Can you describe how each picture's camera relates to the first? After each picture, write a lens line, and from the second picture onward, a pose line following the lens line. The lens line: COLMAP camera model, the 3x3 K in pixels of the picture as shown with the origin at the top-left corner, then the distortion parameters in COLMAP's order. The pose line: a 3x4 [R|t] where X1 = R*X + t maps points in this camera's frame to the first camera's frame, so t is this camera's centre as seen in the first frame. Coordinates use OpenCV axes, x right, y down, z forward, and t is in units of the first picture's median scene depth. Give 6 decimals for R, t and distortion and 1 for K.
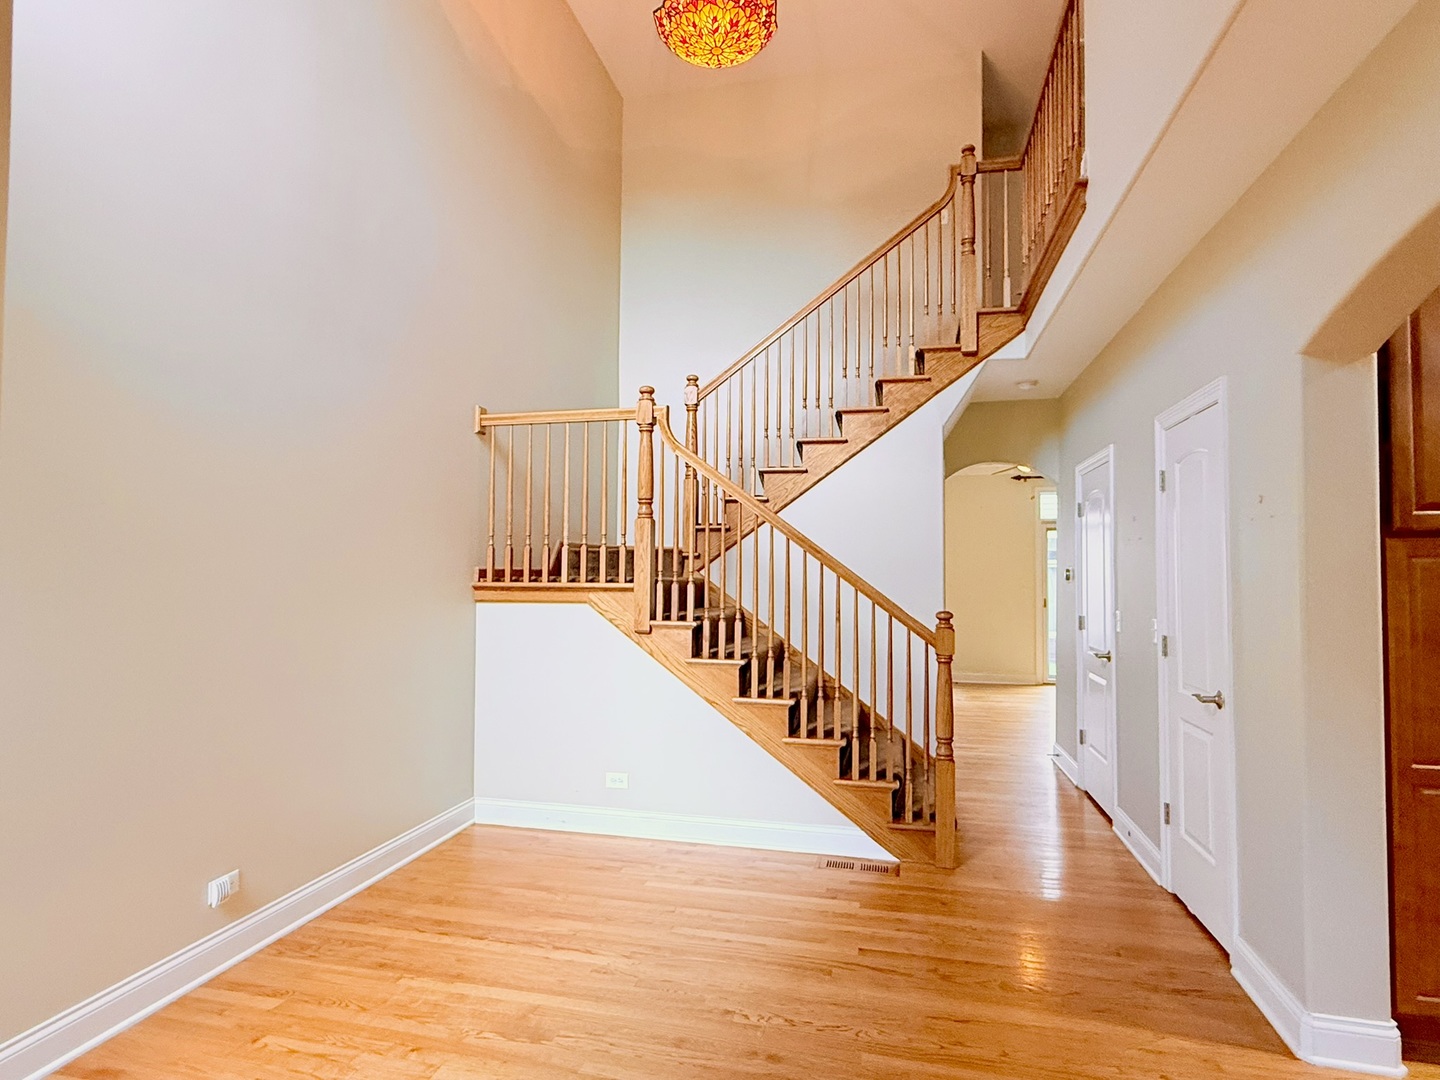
lens RADIAL K [[758.1, 0, 720.0], [0, 758.1, 540.0], [0, 0, 1]] dist [-0.003634, -0.000380]
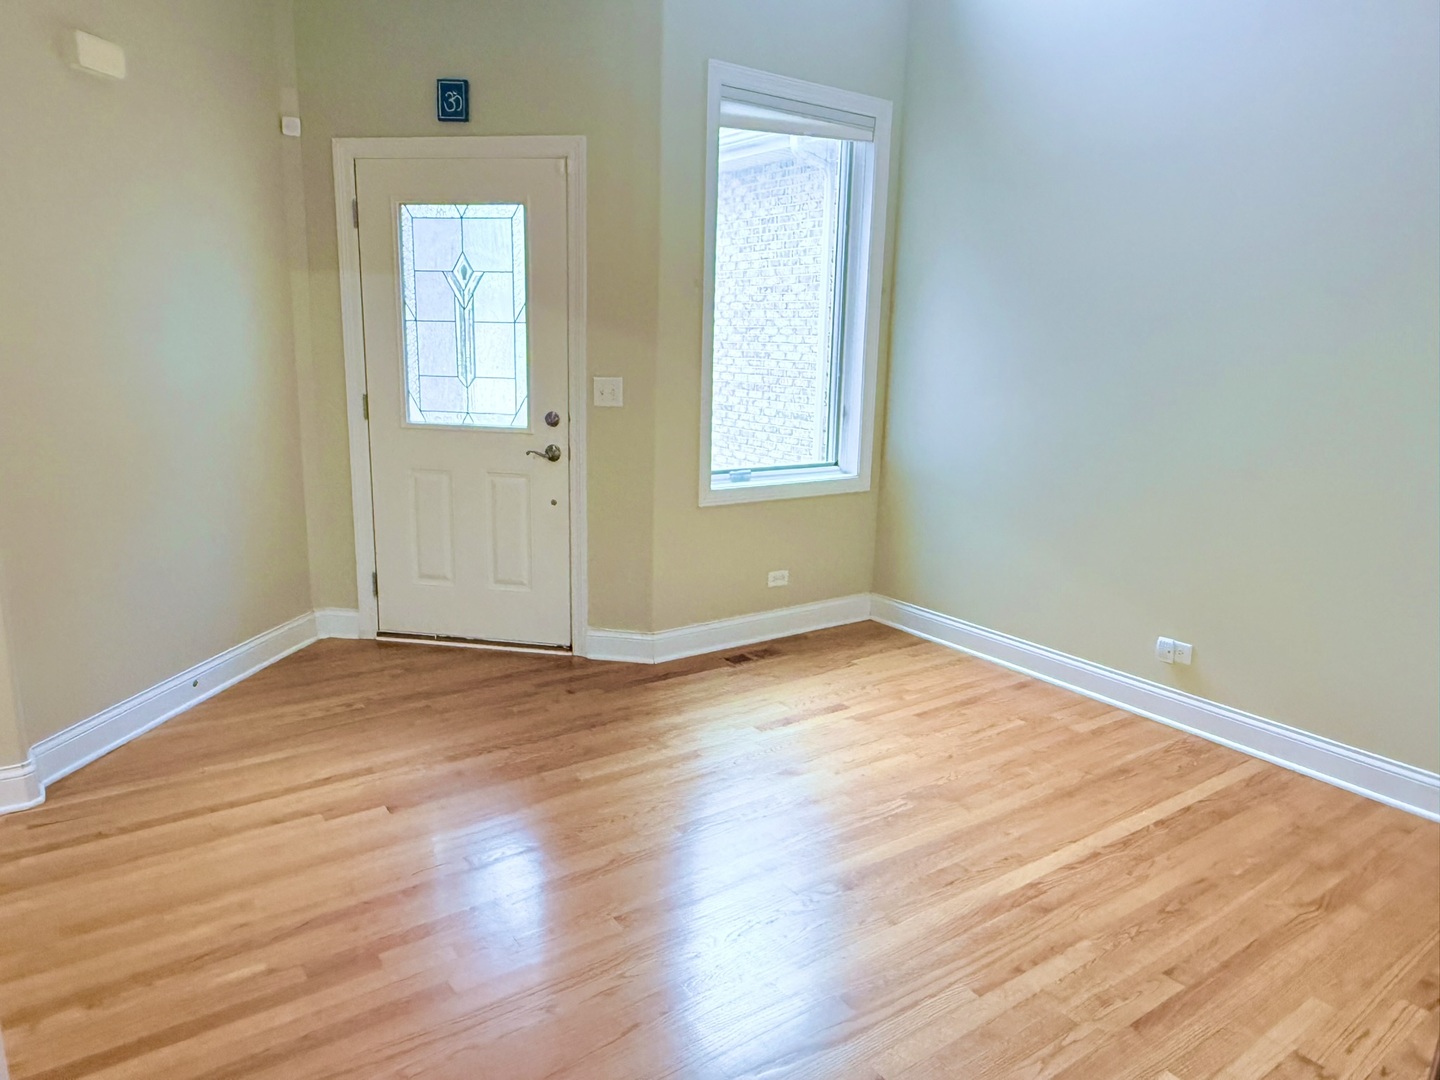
lens RADIAL K [[969.1, 0, 720.0], [0, 969.1, 540.0], [0, 0, 1]] dist [-0.026236, 0.047826]
pose [[-0.663466, 0.133901, -0.736127, 0.723602], [0.002224, 0.984204, 0.177023, 0.064933], [0.748203, 0.115812, -0.653284, 1.363364]]
